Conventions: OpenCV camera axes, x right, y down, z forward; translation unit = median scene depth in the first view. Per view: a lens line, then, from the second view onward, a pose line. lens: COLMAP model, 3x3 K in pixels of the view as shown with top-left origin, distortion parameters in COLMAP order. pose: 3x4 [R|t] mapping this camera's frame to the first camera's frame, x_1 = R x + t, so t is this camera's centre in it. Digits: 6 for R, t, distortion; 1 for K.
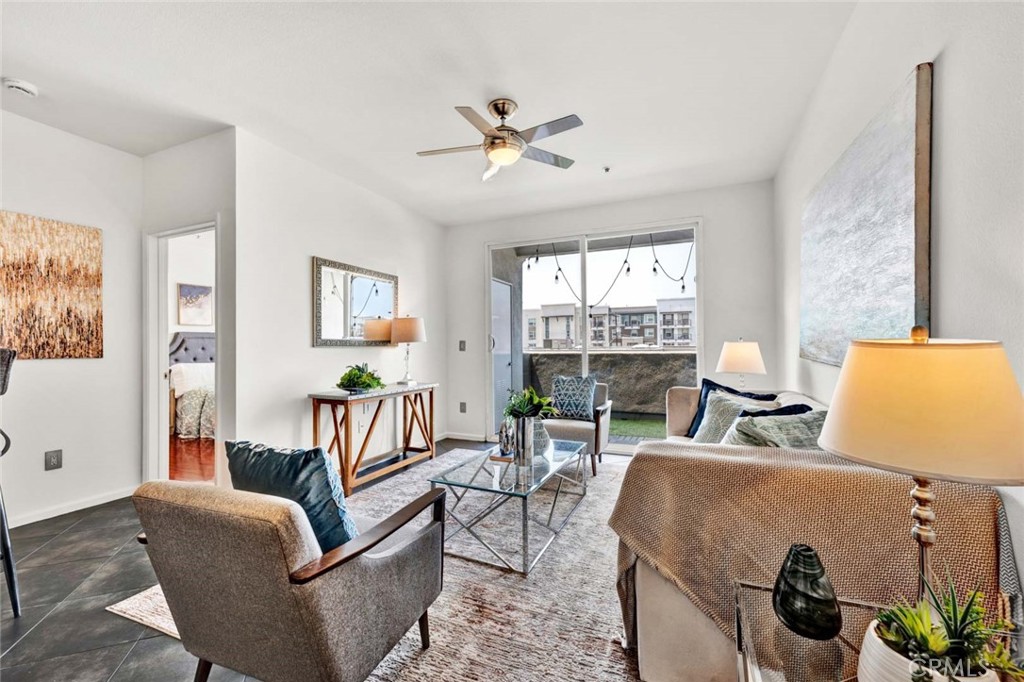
lens RADIAL K [[411.6, 0, 515.1], [0, 411.6, 346.3], [0, 0, 1]] dist [-0.002943, -0.000324]
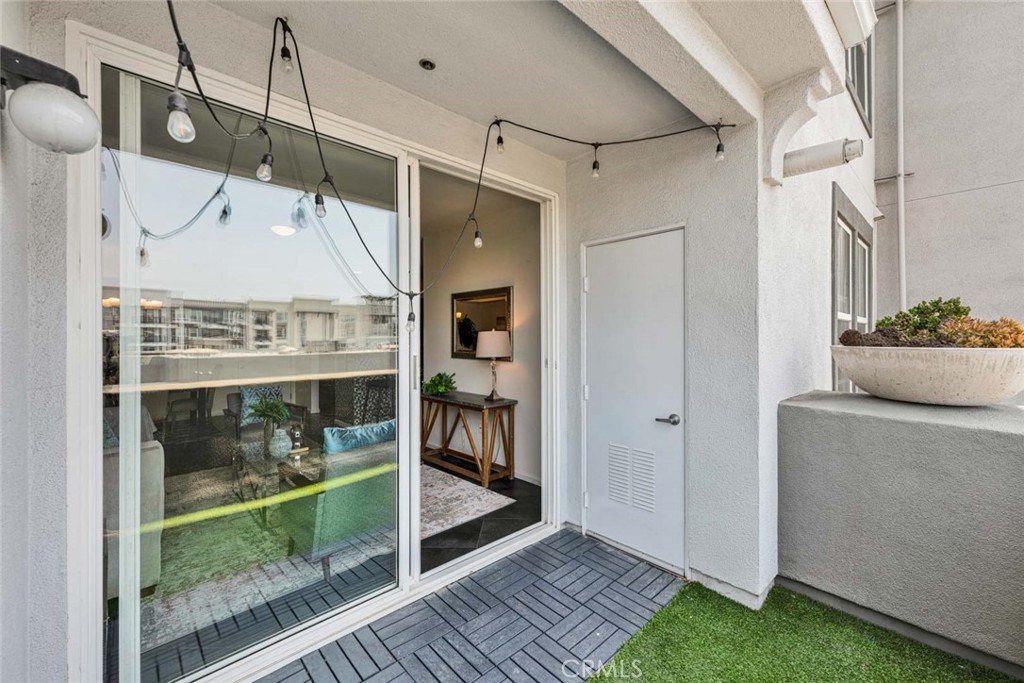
lens RADIAL K [[411.6, 0, 515.1], [0, 411.6, 346.8], [0, 0, 1]] dist [-0.002943, -0.000324]
pose [[-0.404610, 0.028545, -0.914044, 0.901702], [0.013530, 0.999590, 0.025228, -0.085293], [0.914389, -0.002159, -0.404830, 2.214297]]
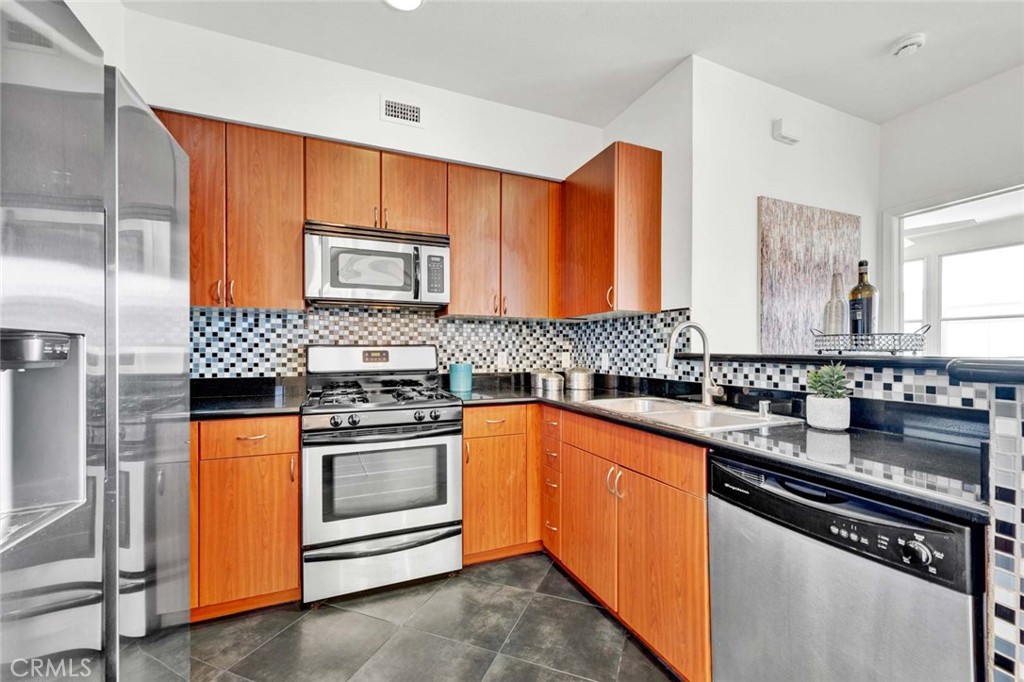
lens RADIAL K [[429.0, 0, 512.9], [0, 429.0, 352.2], [0, 0, 1]] dist [-0.001056, -0.000046]
pose [[0.710920, 0.013384, -0.703145, -0.979391], [-0.007752, 0.999907, 0.011195, -0.004609], [0.703230, -0.002509, 0.710958, -0.175343]]
